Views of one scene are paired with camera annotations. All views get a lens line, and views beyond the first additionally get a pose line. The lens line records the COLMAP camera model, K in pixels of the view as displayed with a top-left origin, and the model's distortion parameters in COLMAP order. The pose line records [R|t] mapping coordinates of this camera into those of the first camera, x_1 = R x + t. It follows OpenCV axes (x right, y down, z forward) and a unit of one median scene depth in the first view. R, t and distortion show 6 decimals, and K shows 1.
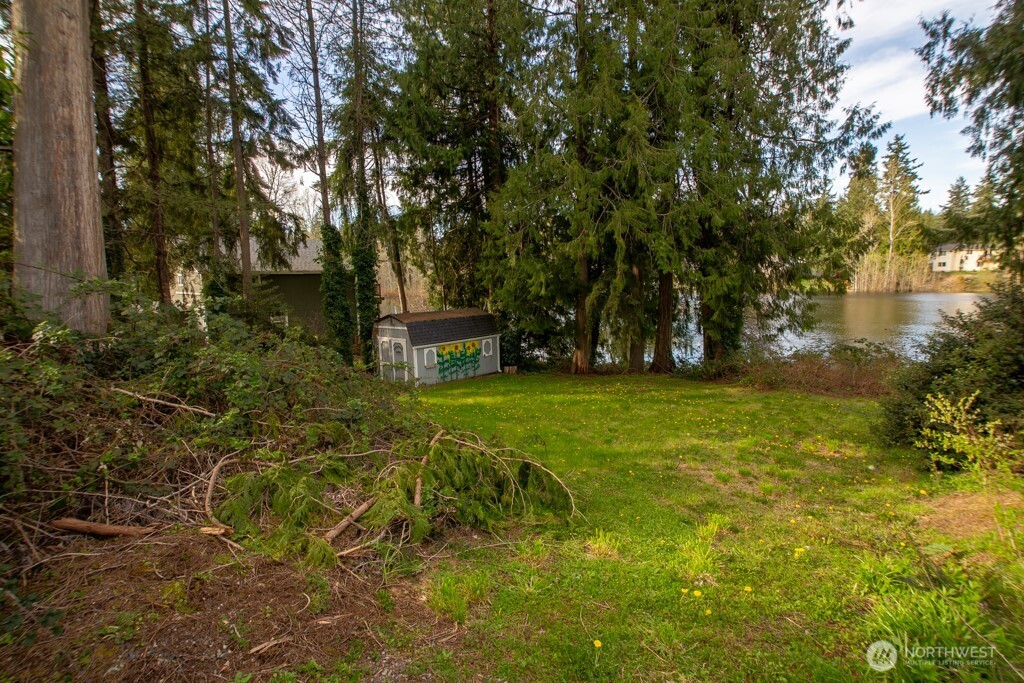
lens RADIAL K [[486.2, 0, 506.1], [0, 486.2, 335.7], [0, 0, 1]] dist [-0.030398, -0.000251]
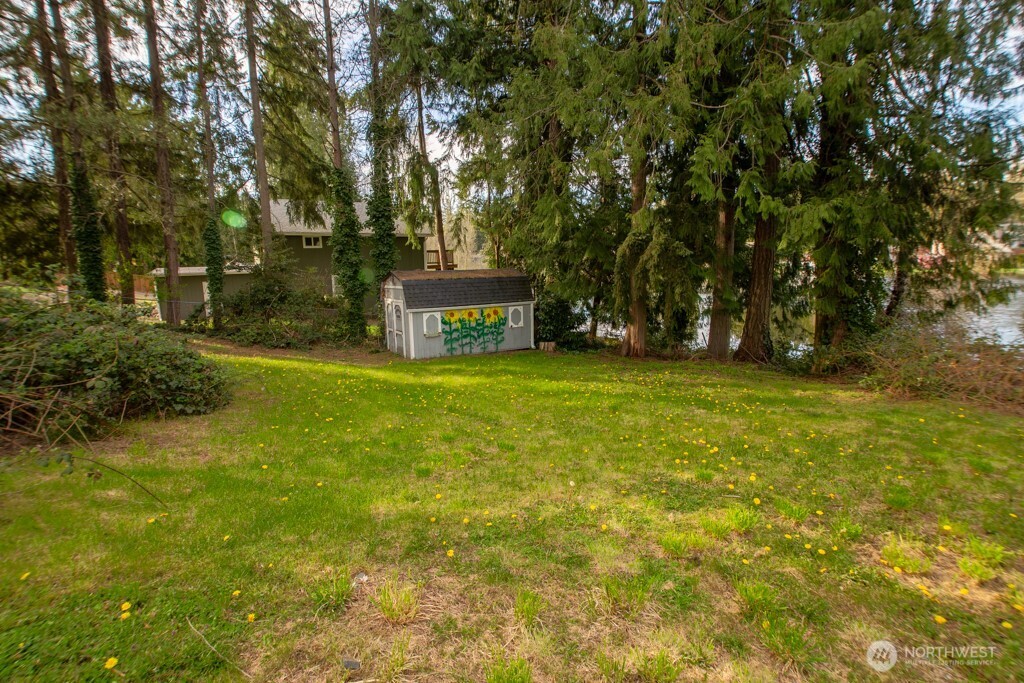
lens RADIAL K [[486.2, 0, 506.1], [0, 486.2, 335.7], [0, 0, 1]] dist [-0.030398, -0.000251]
pose [[0.959080, 0.049116, -0.278842, 0.182082], [-0.038139, 0.998274, 0.044661, 0.021457], [0.280554, -0.032199, 0.959298, 0.237823]]
